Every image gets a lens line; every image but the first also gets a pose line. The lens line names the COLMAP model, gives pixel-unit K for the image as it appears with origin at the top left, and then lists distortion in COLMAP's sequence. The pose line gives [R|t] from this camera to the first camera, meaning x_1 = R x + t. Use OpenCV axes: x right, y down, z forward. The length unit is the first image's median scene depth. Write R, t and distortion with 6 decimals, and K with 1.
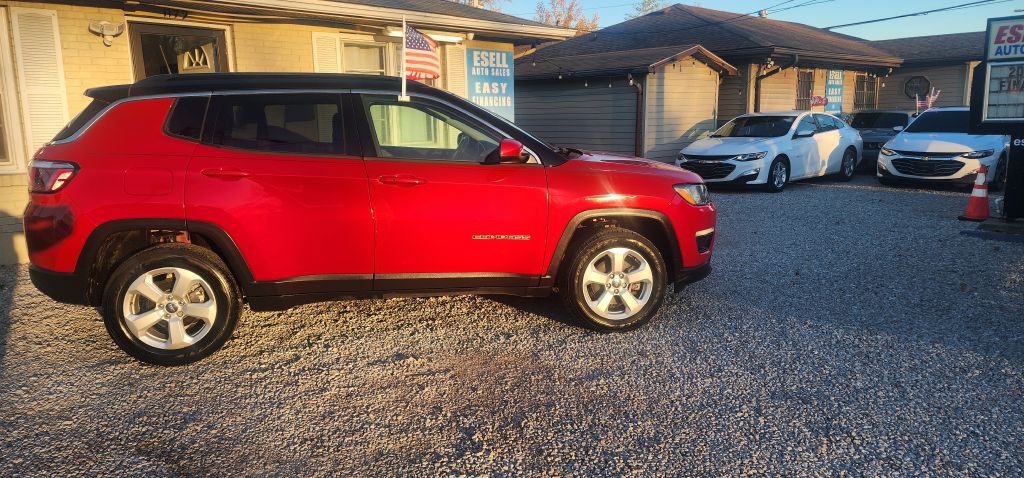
lens RADIAL K [[681.5, 0, 517.7], [0, 681.5, 226.7], [0, 0, 1]] dist [0.077592, -0.073436]
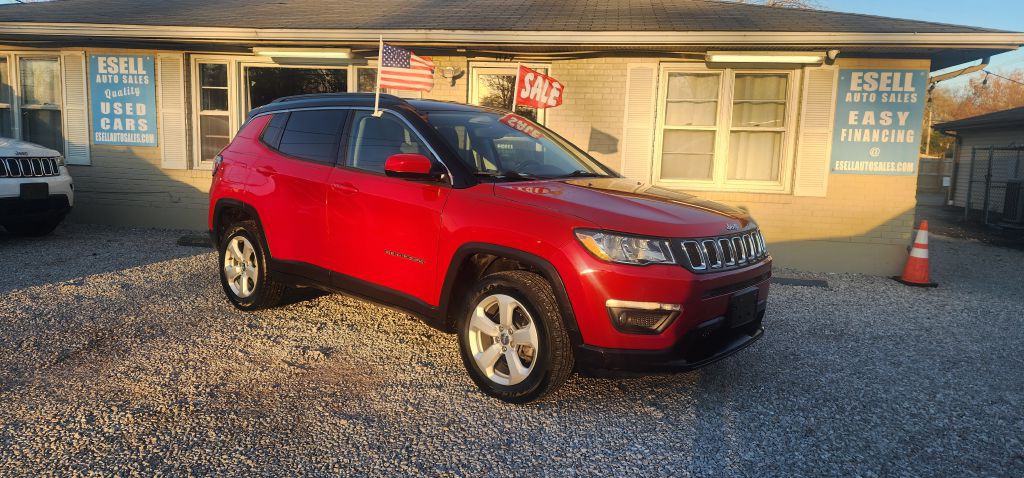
lens RADIAL K [[681.4, 0, 512.0], [0, 681.4, 239.0], [0, 0, 1]] dist [0.076694, -0.075625]
pose [[0.614176, 0.130559, -0.778295, 0.398972], [-0.166700, 0.985430, 0.033758, -0.032781], [0.771362, 0.109008, 0.626991, 0.253385]]
